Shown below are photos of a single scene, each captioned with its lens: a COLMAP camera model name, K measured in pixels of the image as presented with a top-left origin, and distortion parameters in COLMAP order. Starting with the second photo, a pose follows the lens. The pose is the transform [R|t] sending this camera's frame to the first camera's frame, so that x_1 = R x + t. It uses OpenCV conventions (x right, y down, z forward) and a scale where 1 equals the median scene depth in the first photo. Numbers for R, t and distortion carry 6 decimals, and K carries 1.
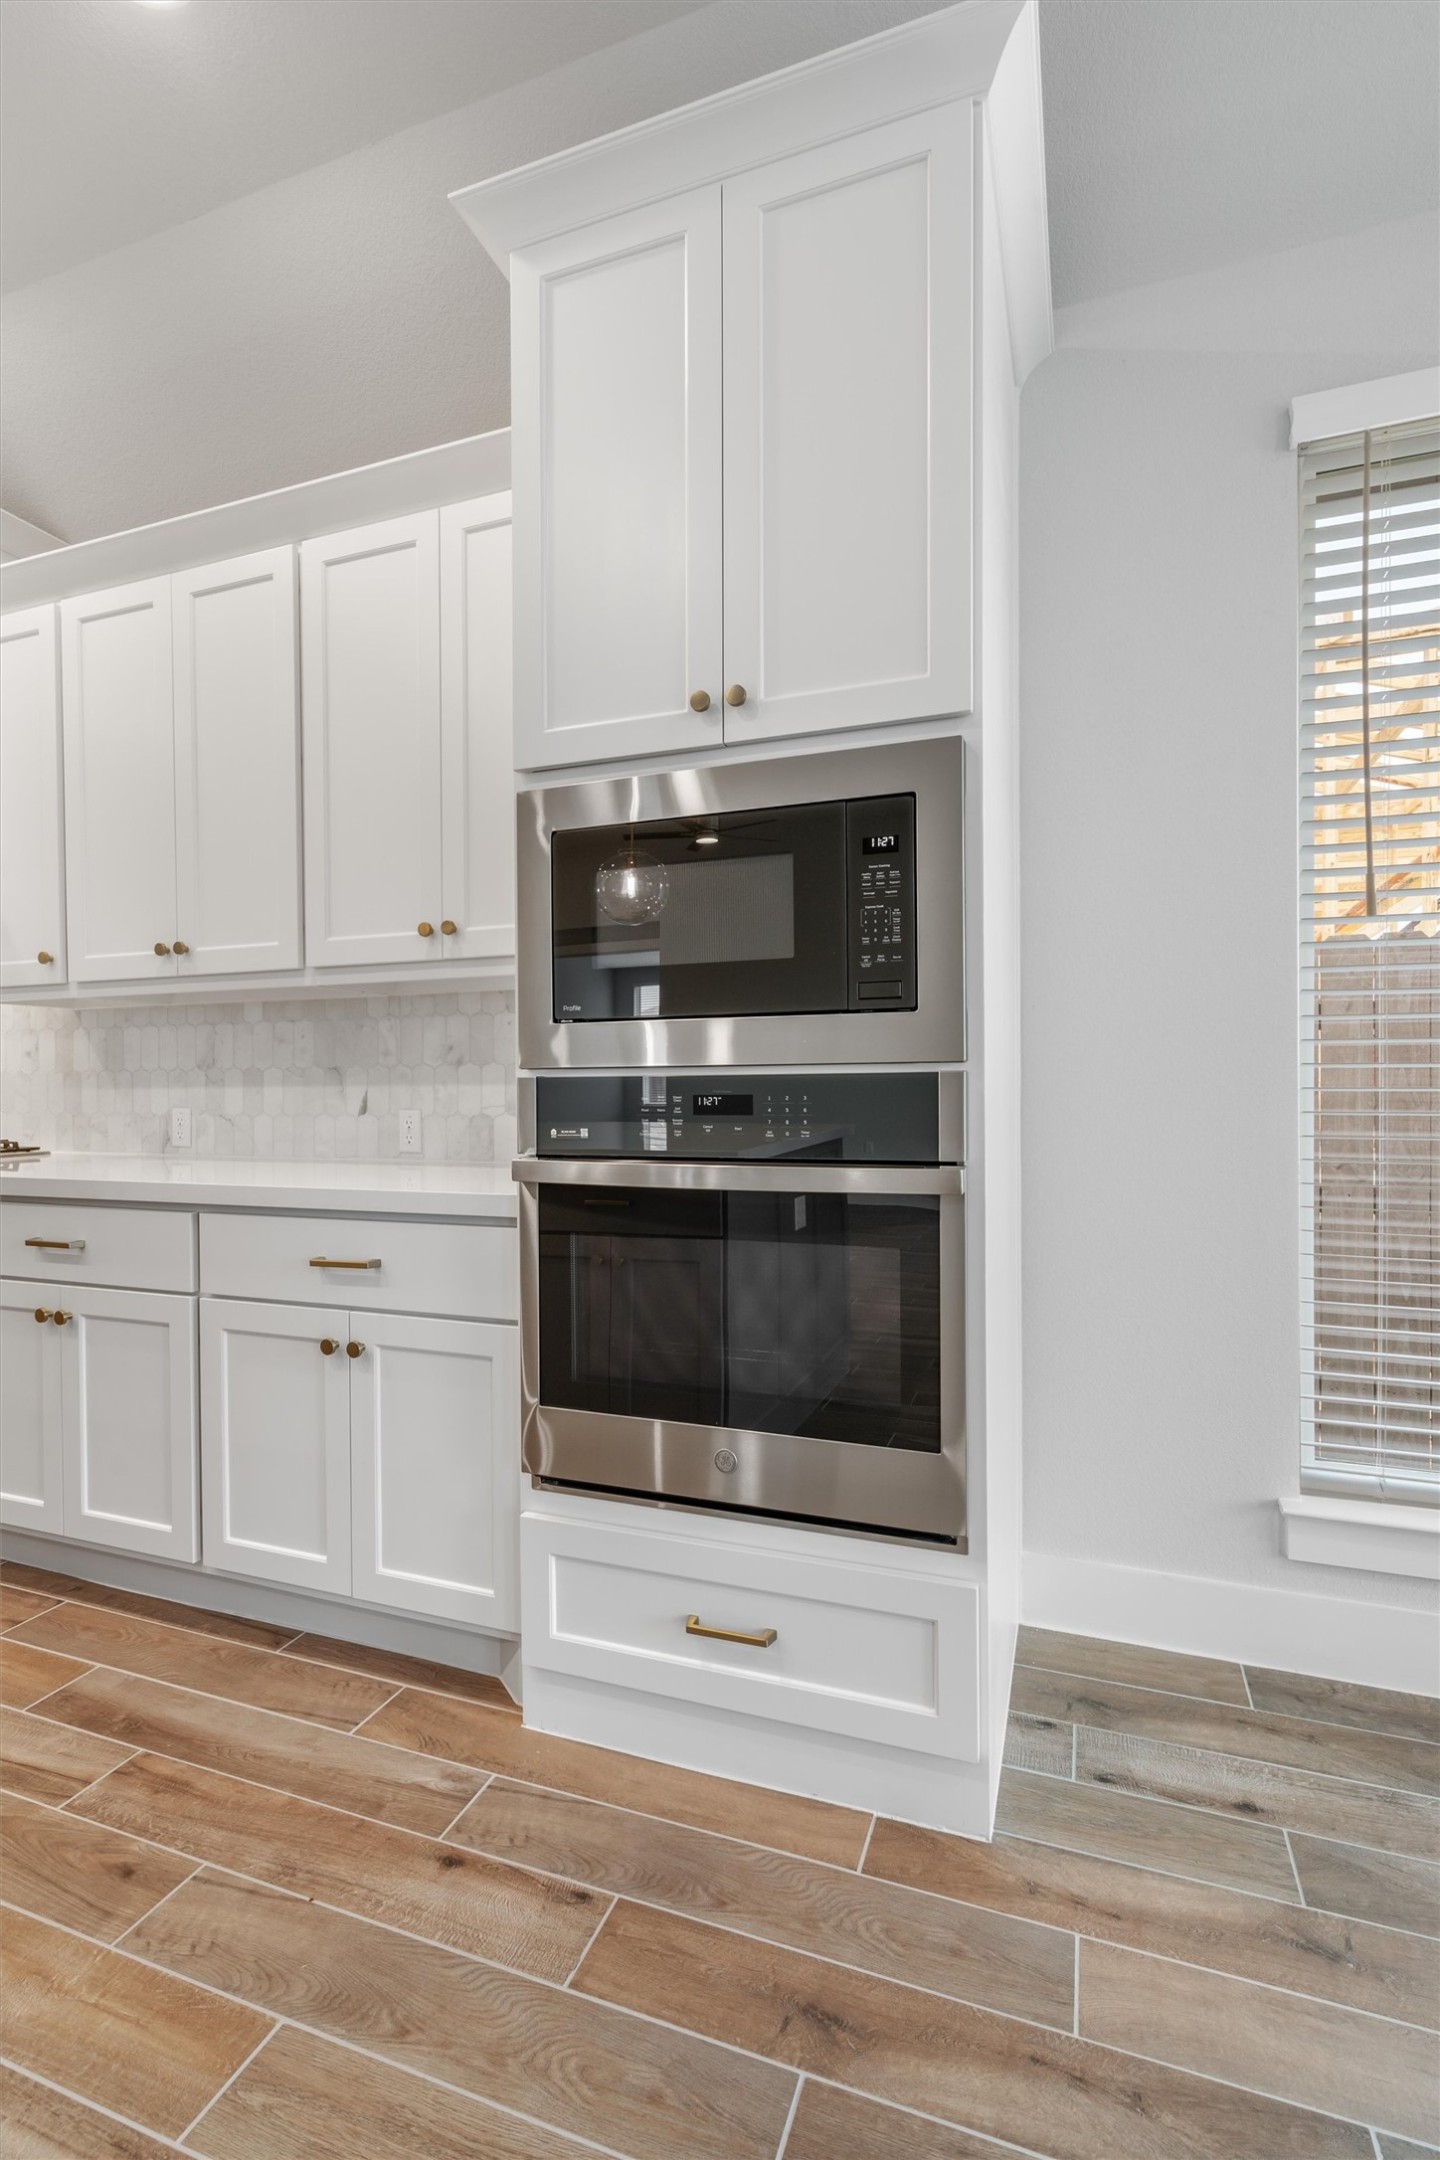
lens RADIAL K [[993.4, 0, 713.7], [0, 993.4, 1096.4], [0, 0, 1]] dist [-0.000193, 0.001034]
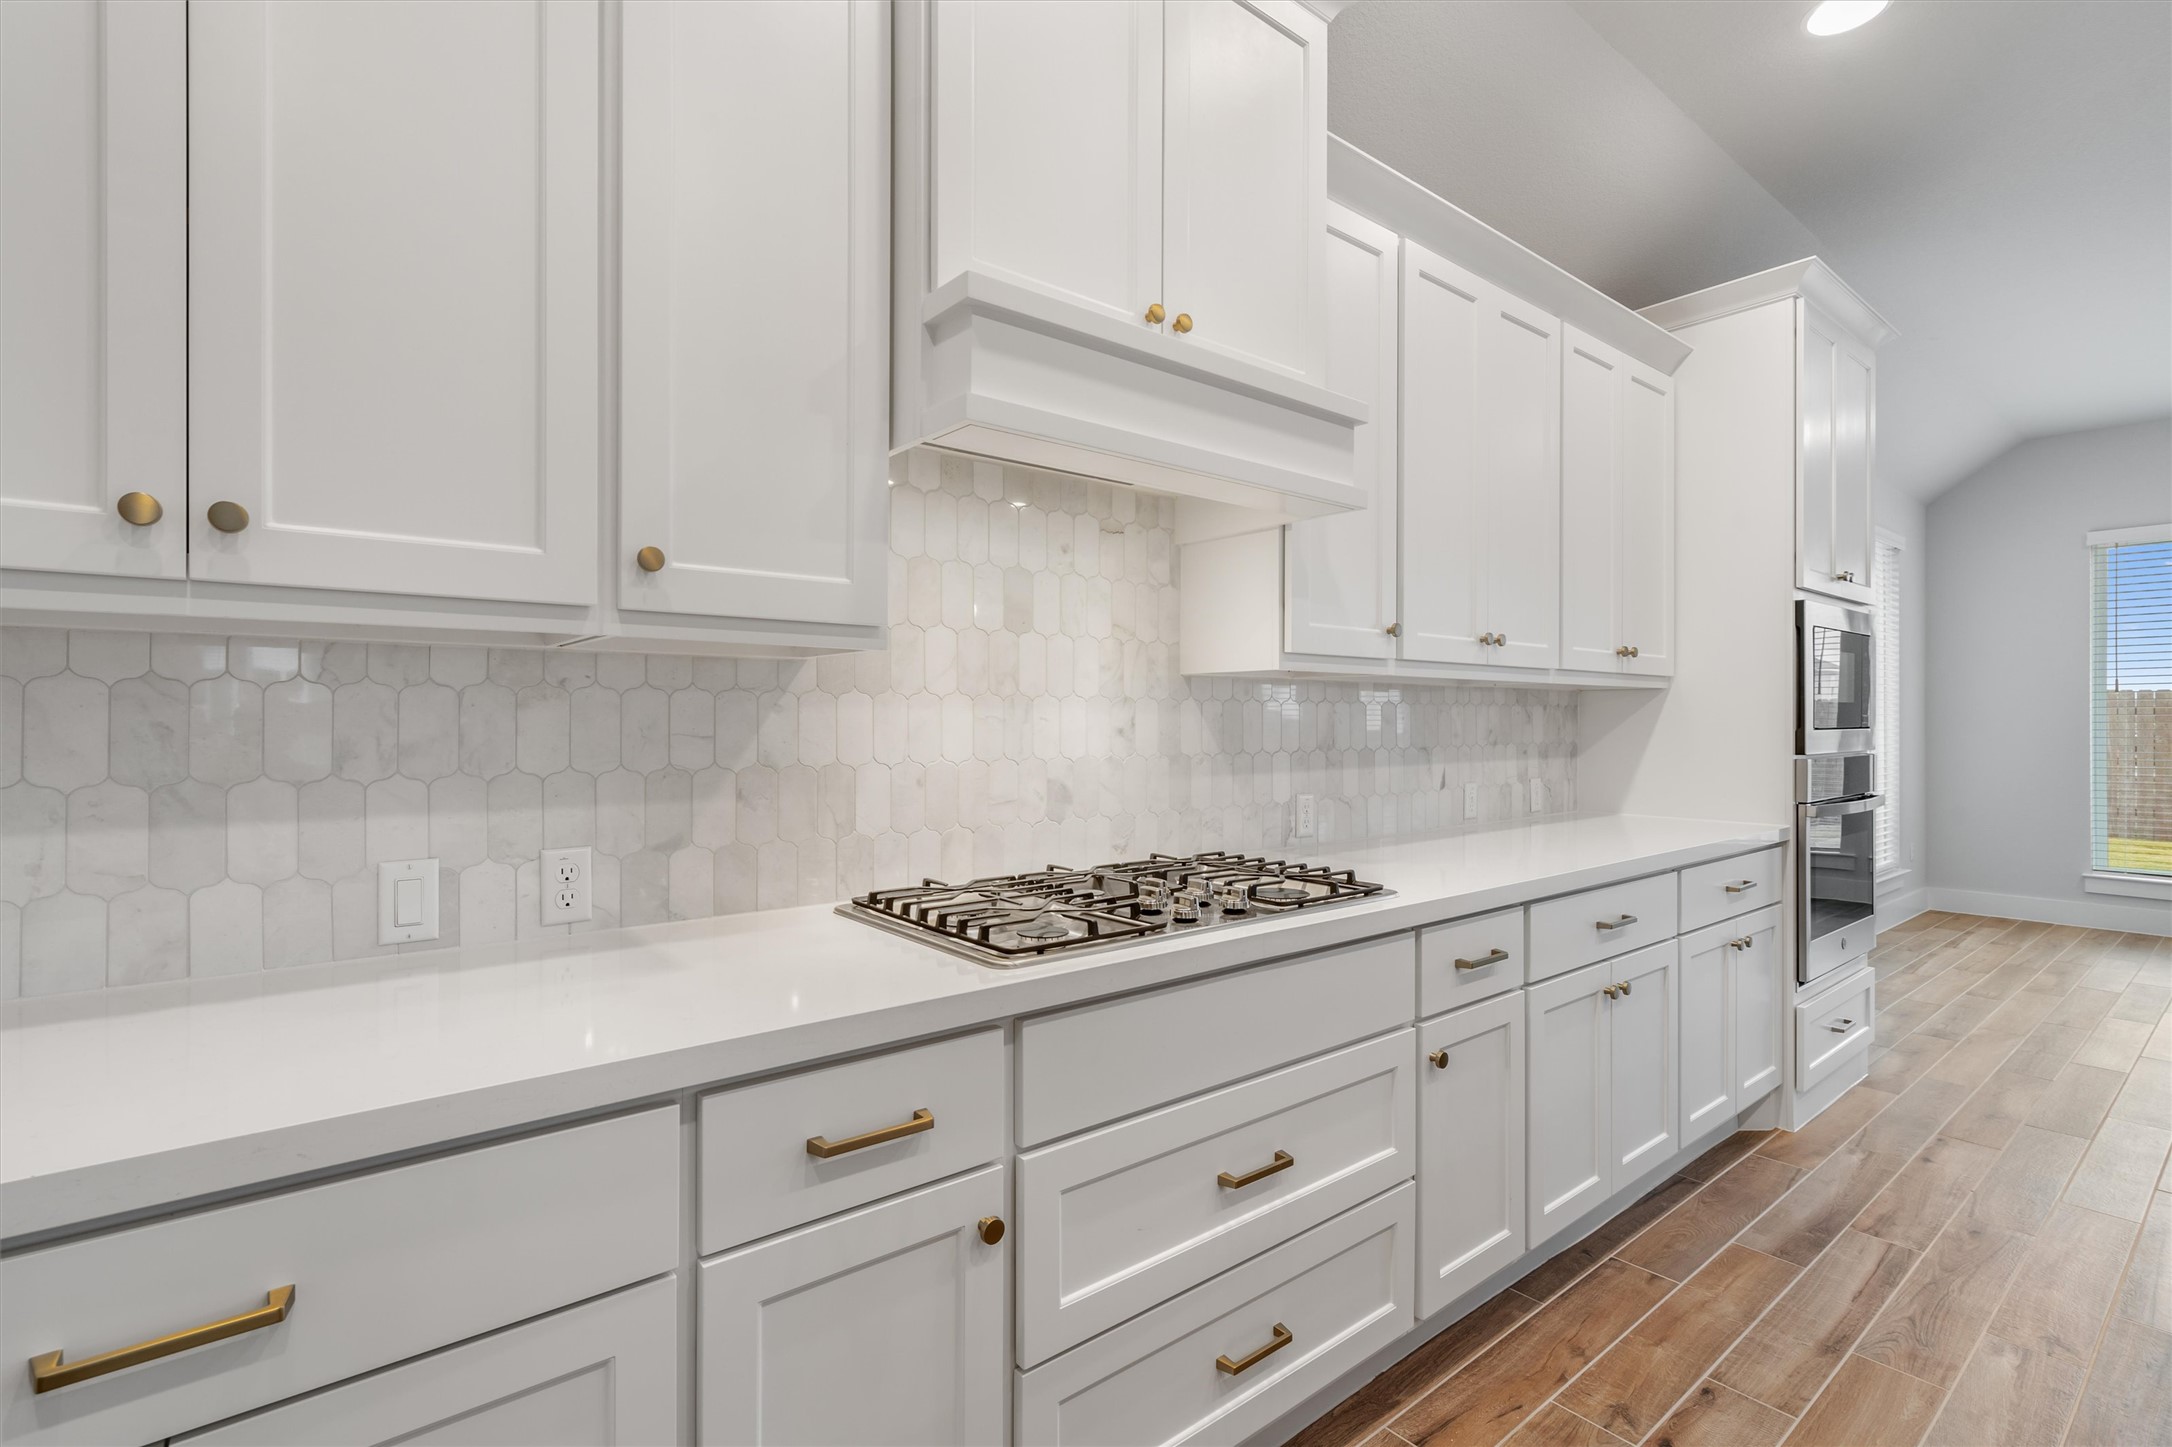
lens RADIAL K [[998.9, 0, 1082.8], [0, 998.9, 719.9], [0, 0, 1]] dist [-0.000193, 0.001034]
pose [[0.512627, 0.005267, 0.858595, -1.895779], [0.005536, 0.999940, -0.009439, -0.063853], [-0.858594, 0.009592, 0.512567, 0.944980]]
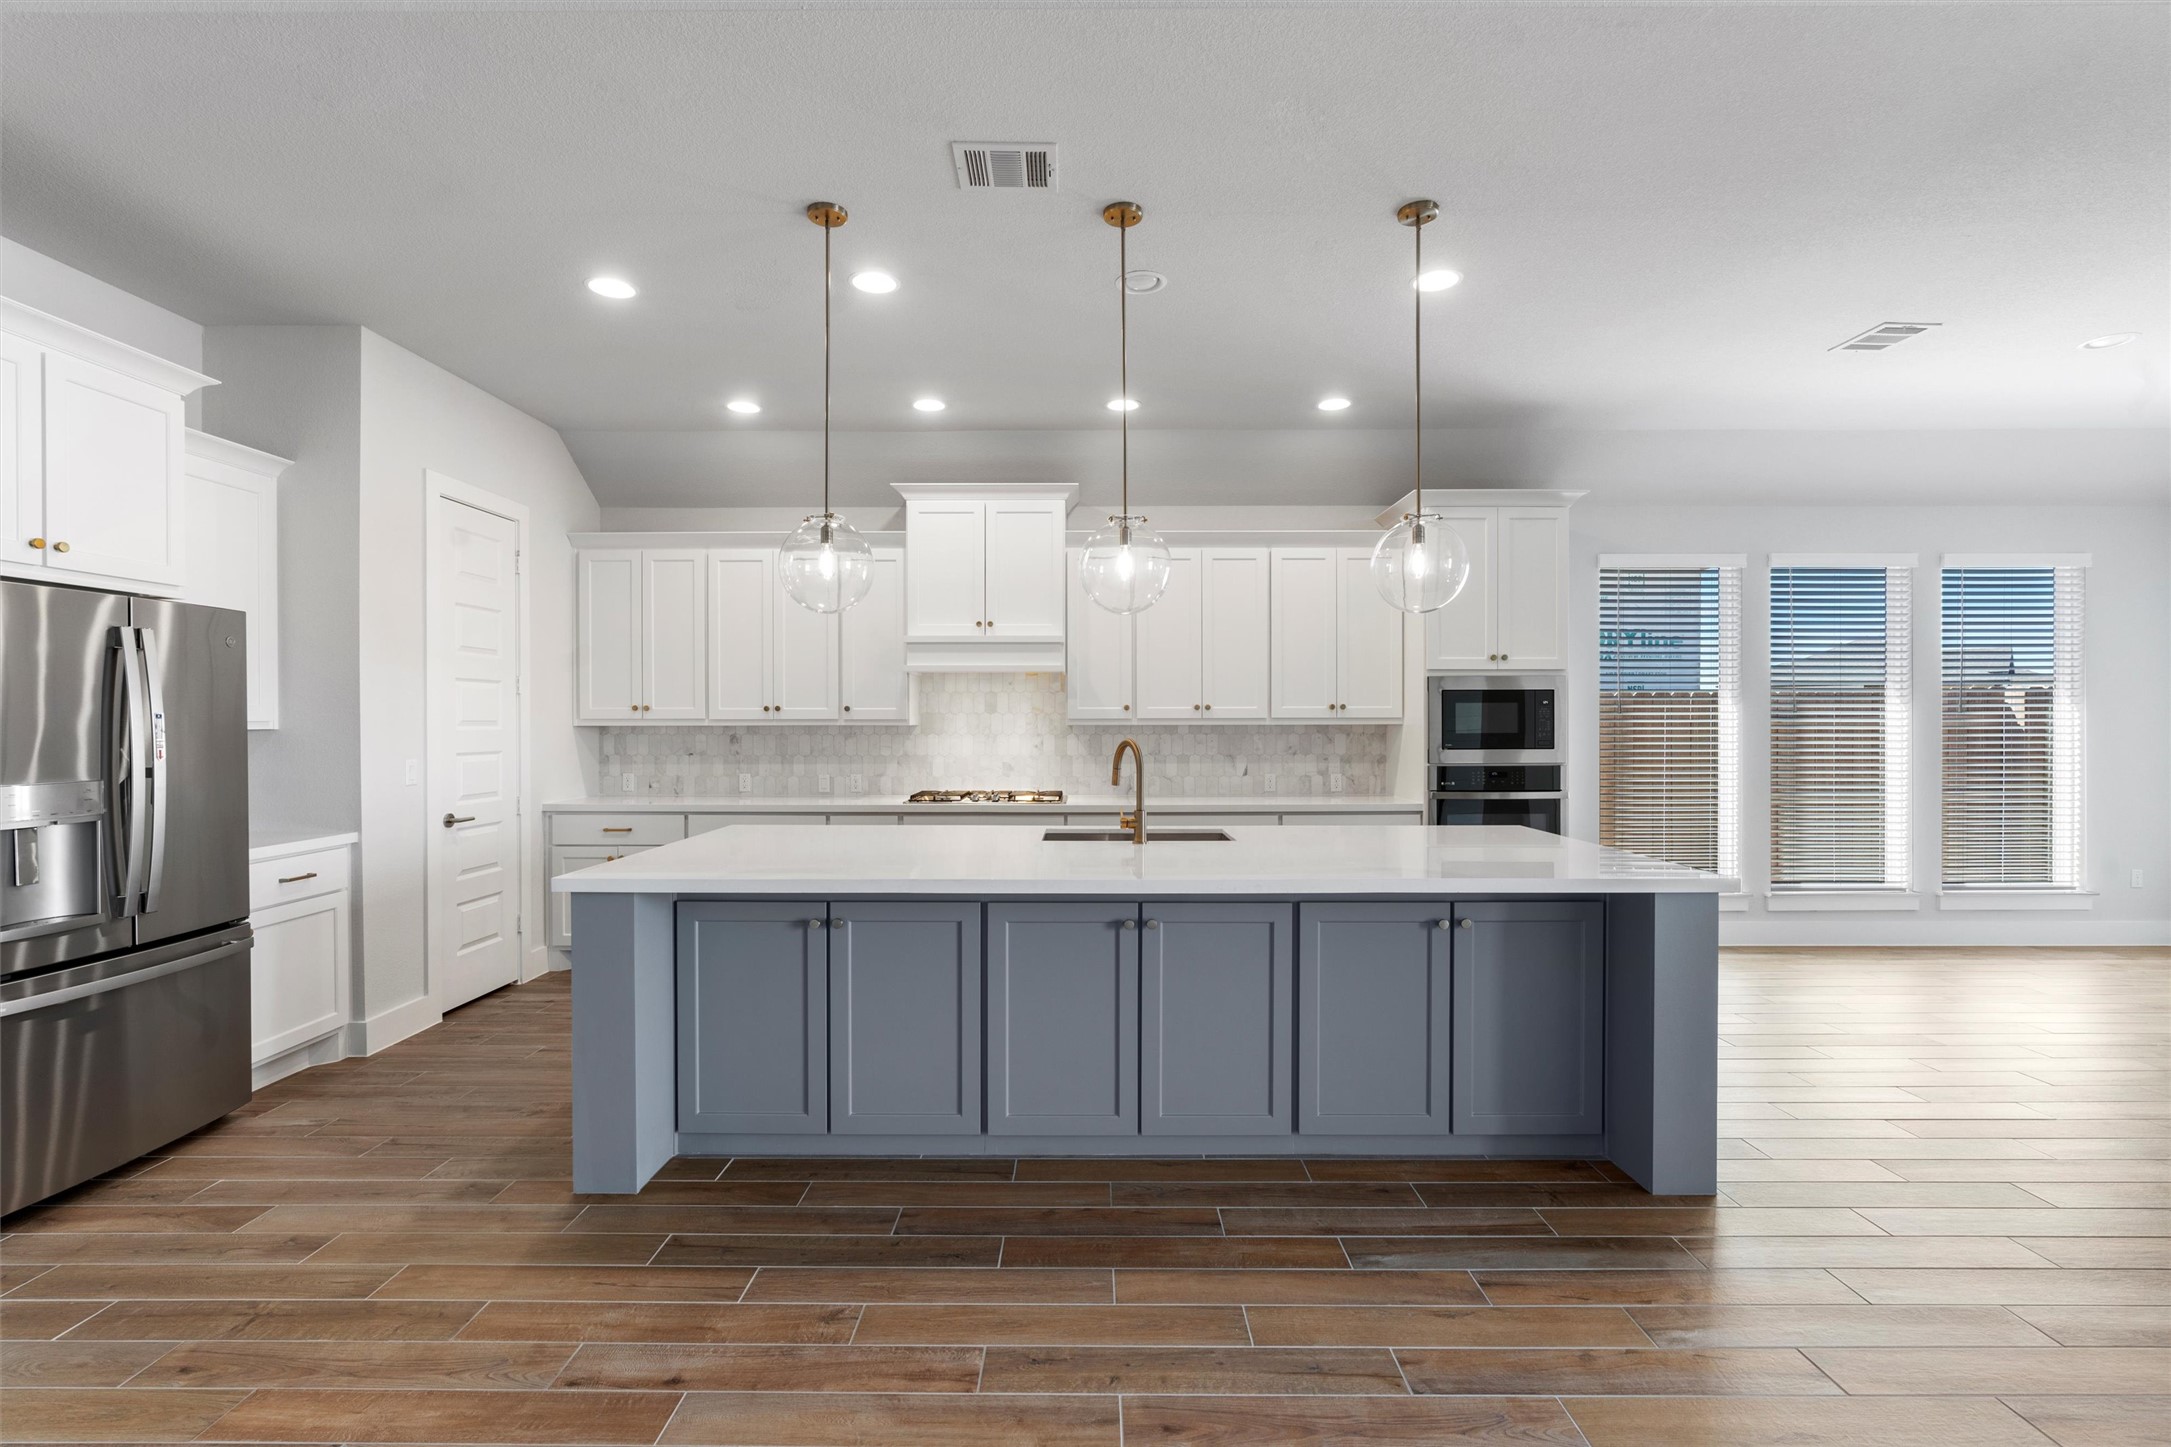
lens RADIAL K [[969.7, 0, 1073.0], [0, 969.7, 717.6], [0, 0, 1]] dist [-0.013312, 0.004908]
pose [[0.941221, 0.005006, 0.337755, -1.831668], [0.000350, 0.999875, -0.015795, -0.099408], [-0.337792, 0.014985, 0.941102, -1.209362]]
